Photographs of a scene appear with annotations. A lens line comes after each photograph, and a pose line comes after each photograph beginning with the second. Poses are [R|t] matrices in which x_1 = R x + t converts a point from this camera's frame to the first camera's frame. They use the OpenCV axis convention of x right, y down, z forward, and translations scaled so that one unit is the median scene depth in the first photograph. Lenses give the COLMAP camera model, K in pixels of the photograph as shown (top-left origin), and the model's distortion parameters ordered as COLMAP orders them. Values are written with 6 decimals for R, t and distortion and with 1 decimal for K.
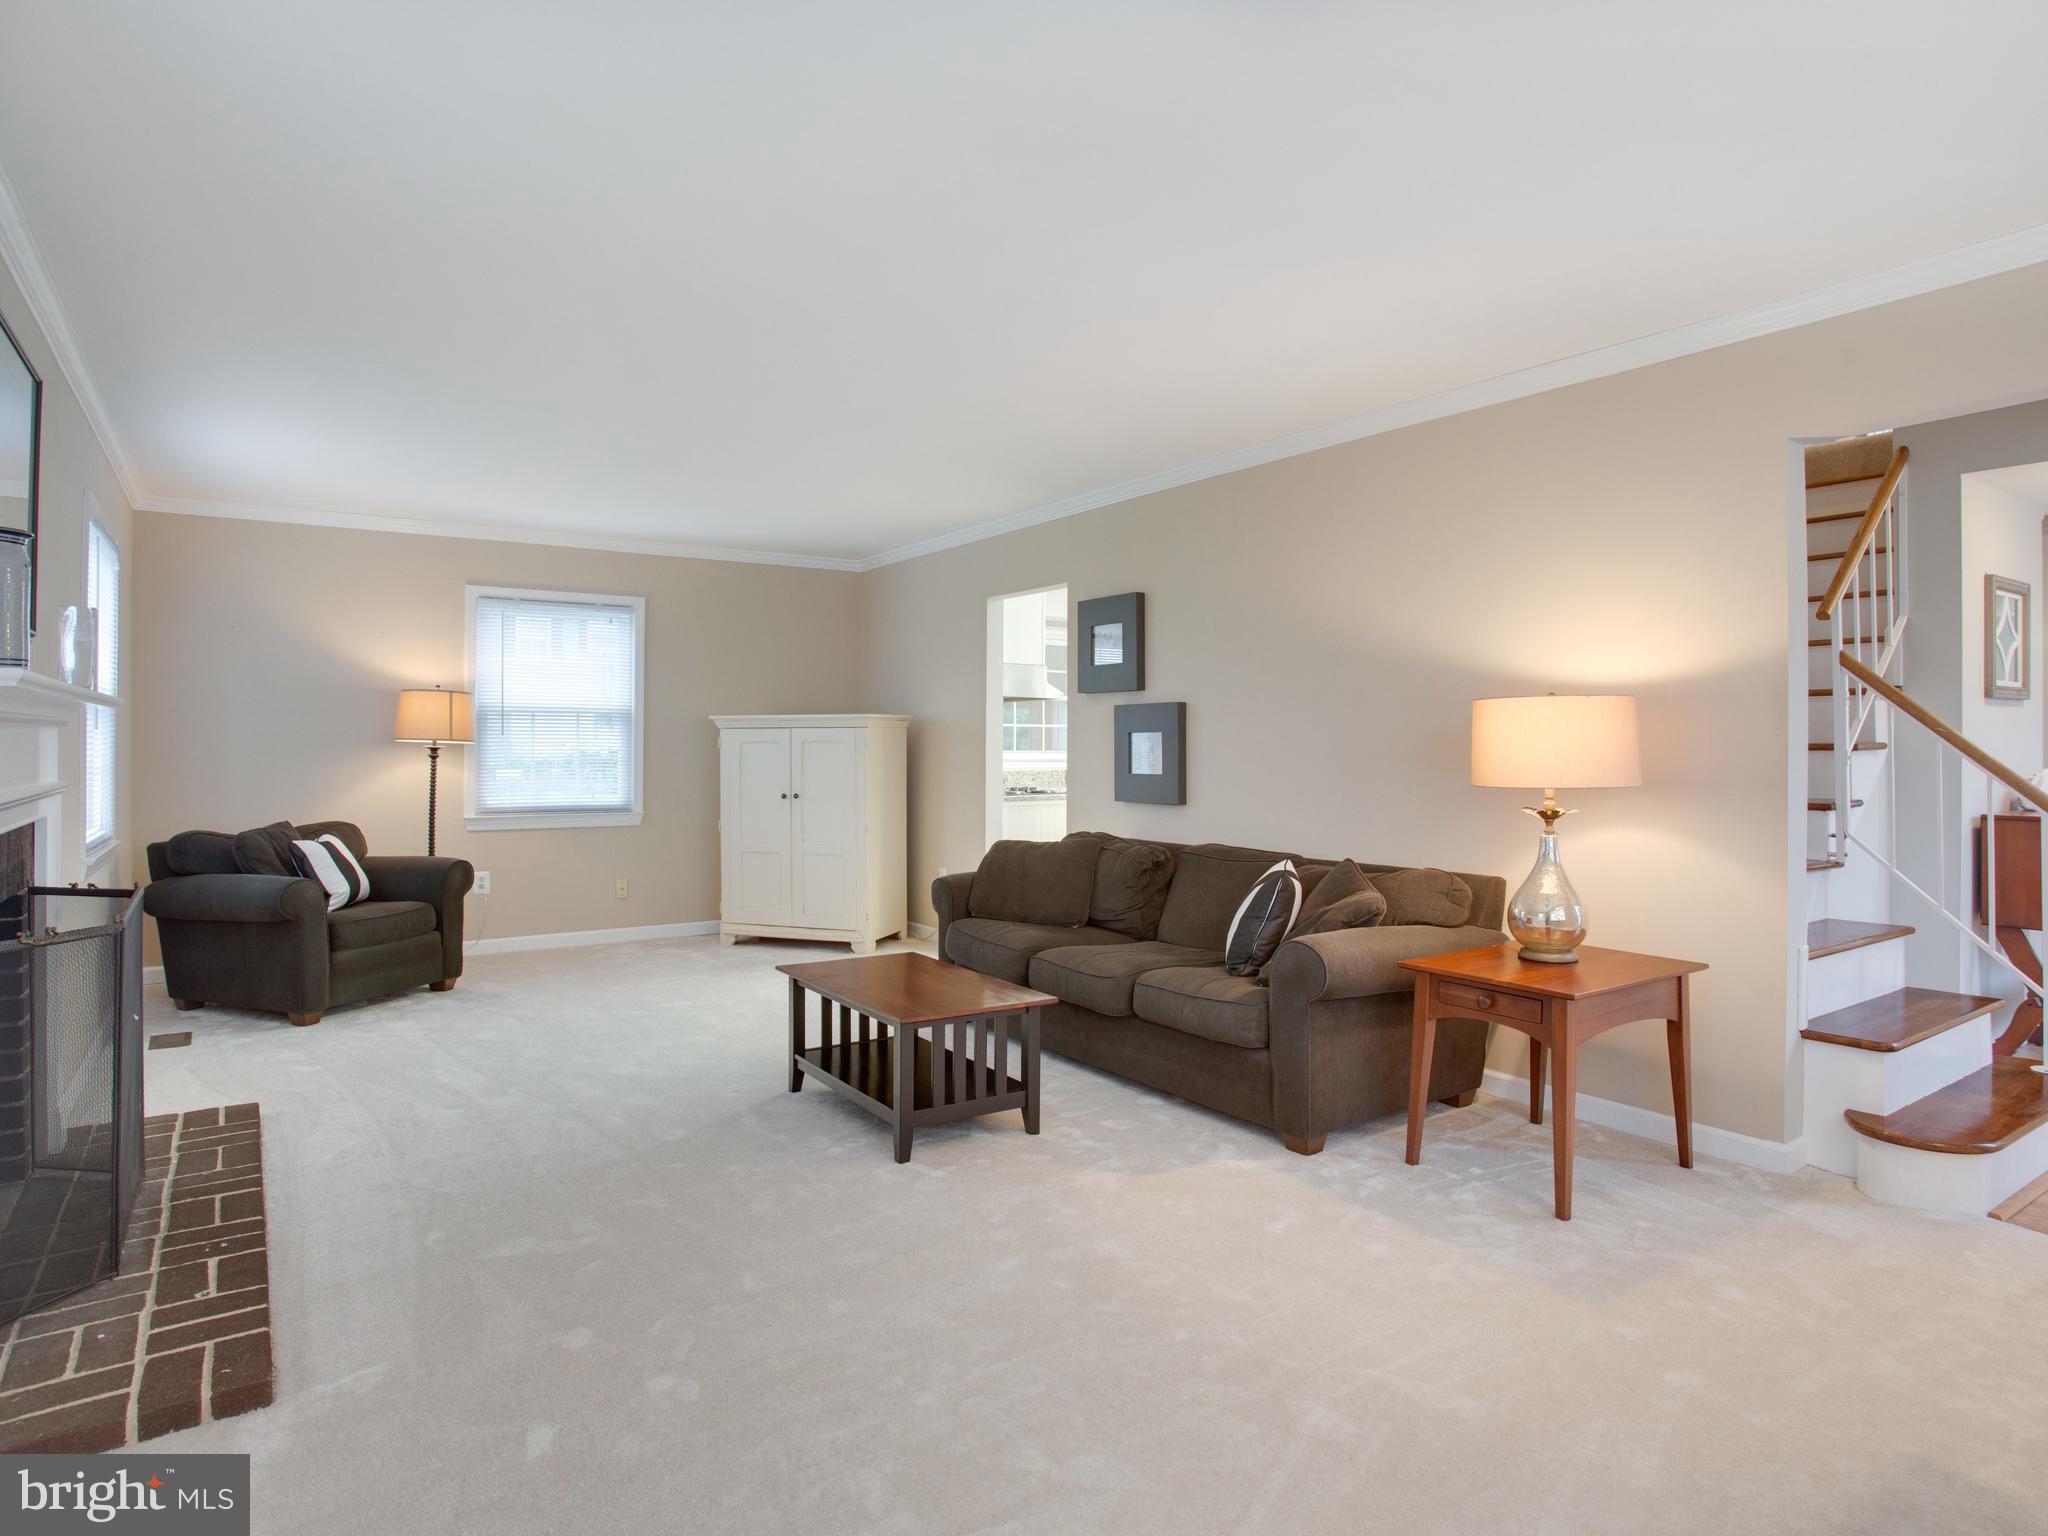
lens RADIAL K [[1140.2, 0, 1012.5], [0, 1140.2, 747.1], [0, 0, 1]] dist [-0.079239, 0.037222]
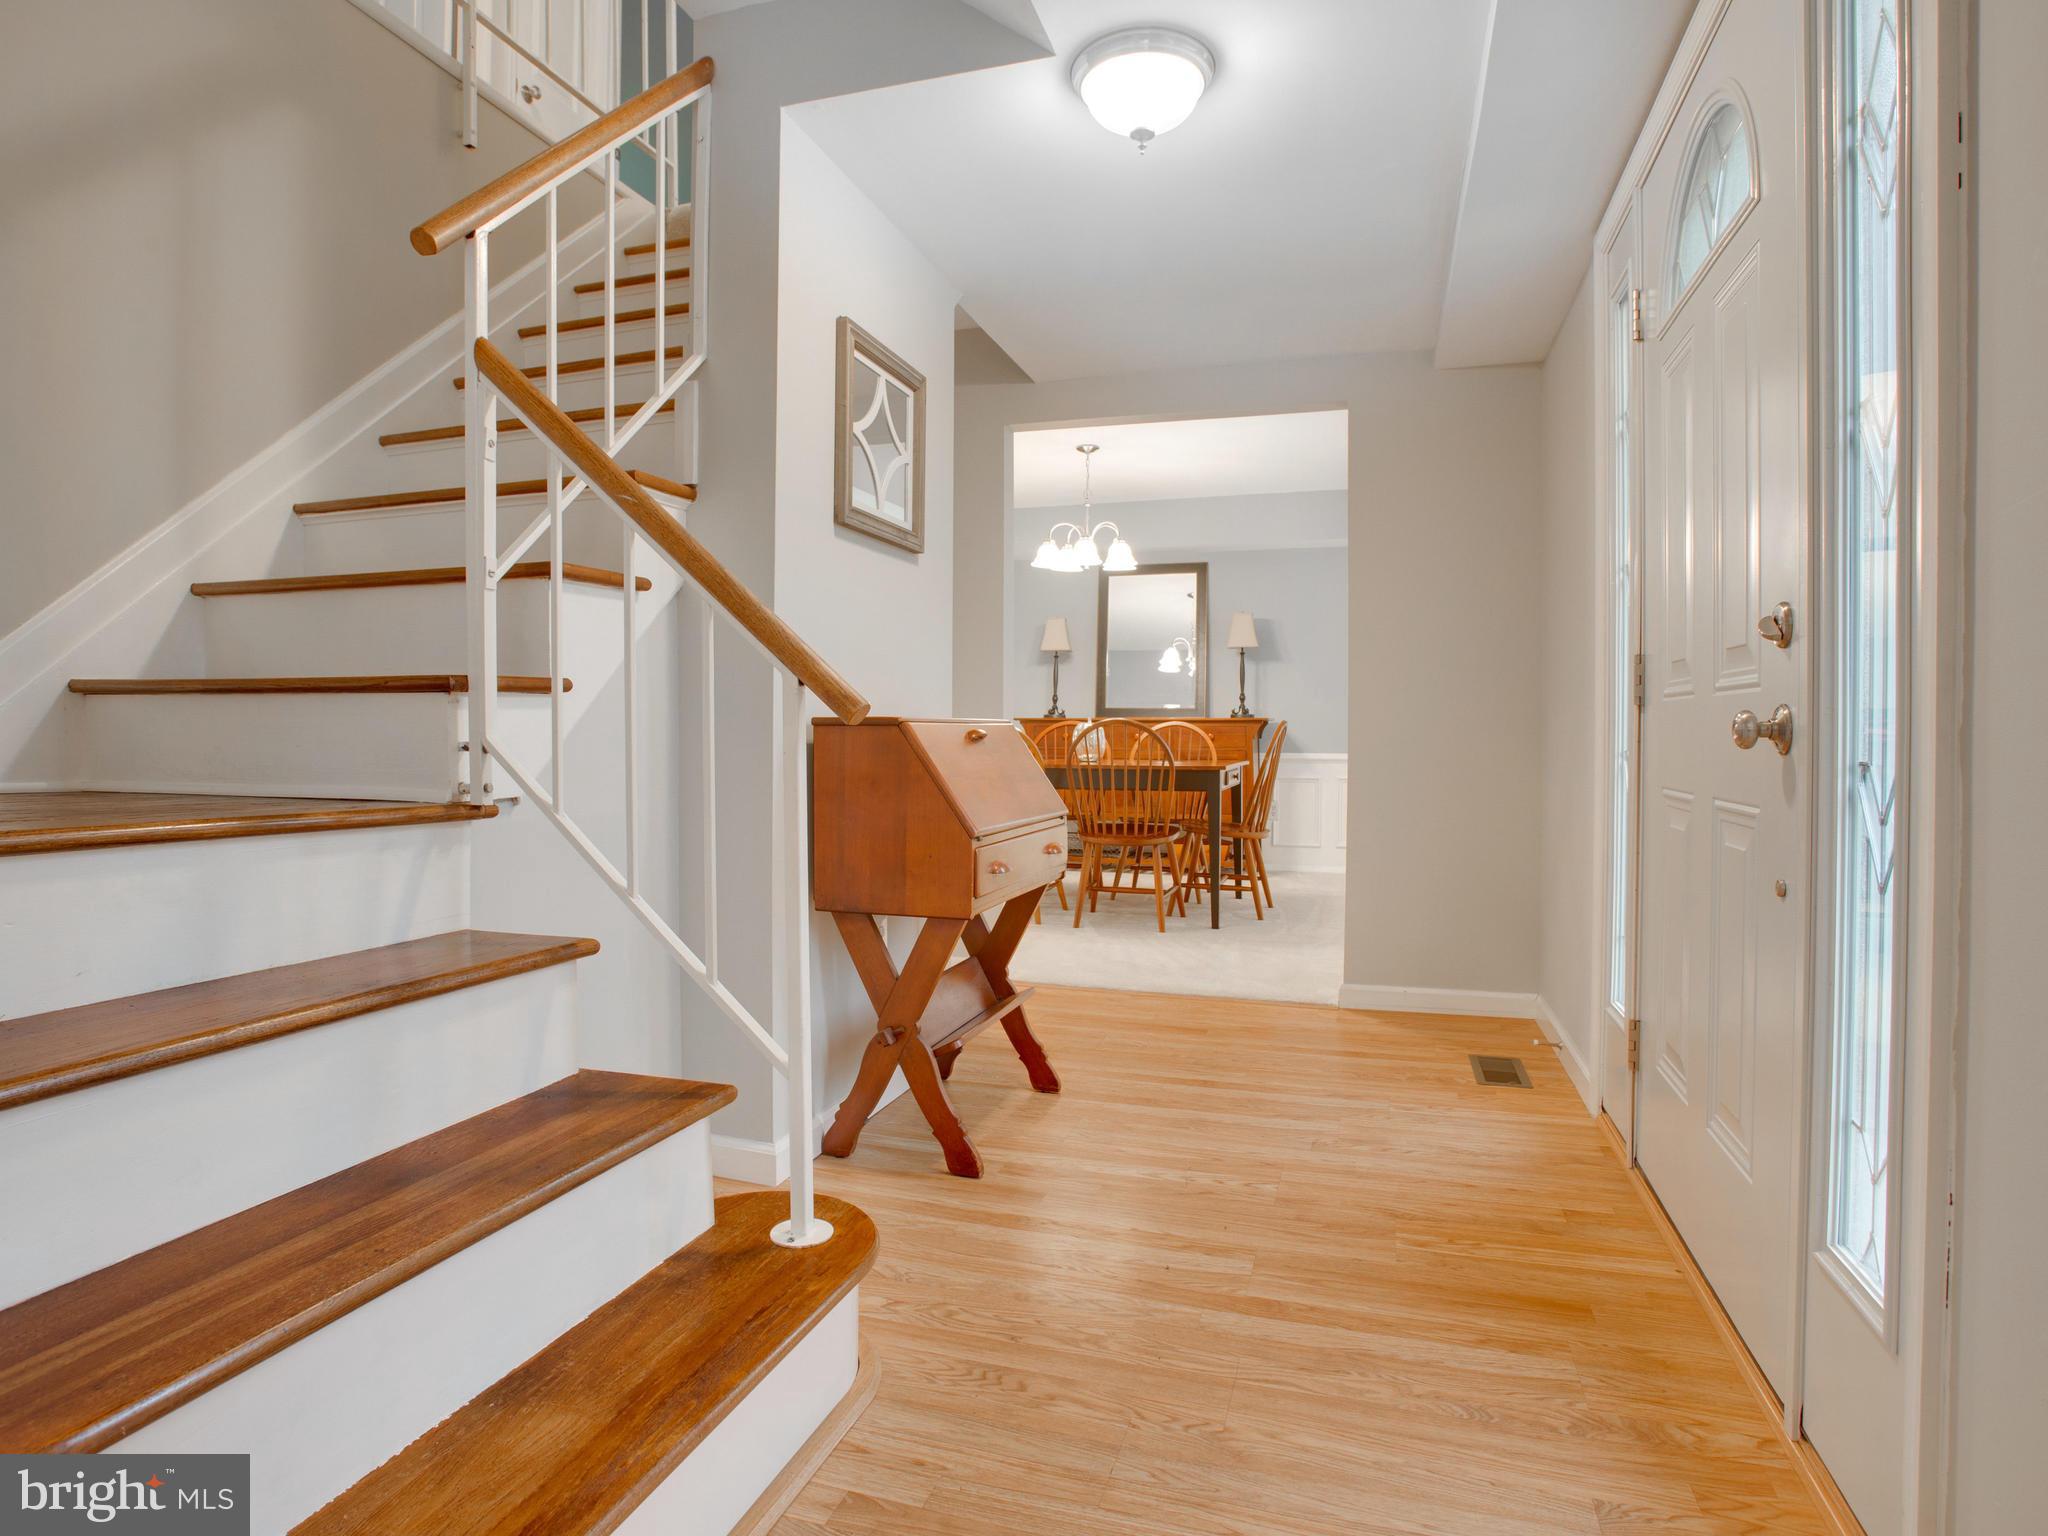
lens RADIAL K [[1140.2, 0, 1012.5], [0, 1140.2, 747.1], [0, 0, 1]] dist [-0.079239, 0.037222]
pose [[0.791375, 0.001584, 0.611330, 0.639343], [-0.002965, 0.999995, 0.001248, 0.078922], [-0.611324, -0.002800, 0.791375, 0.497525]]
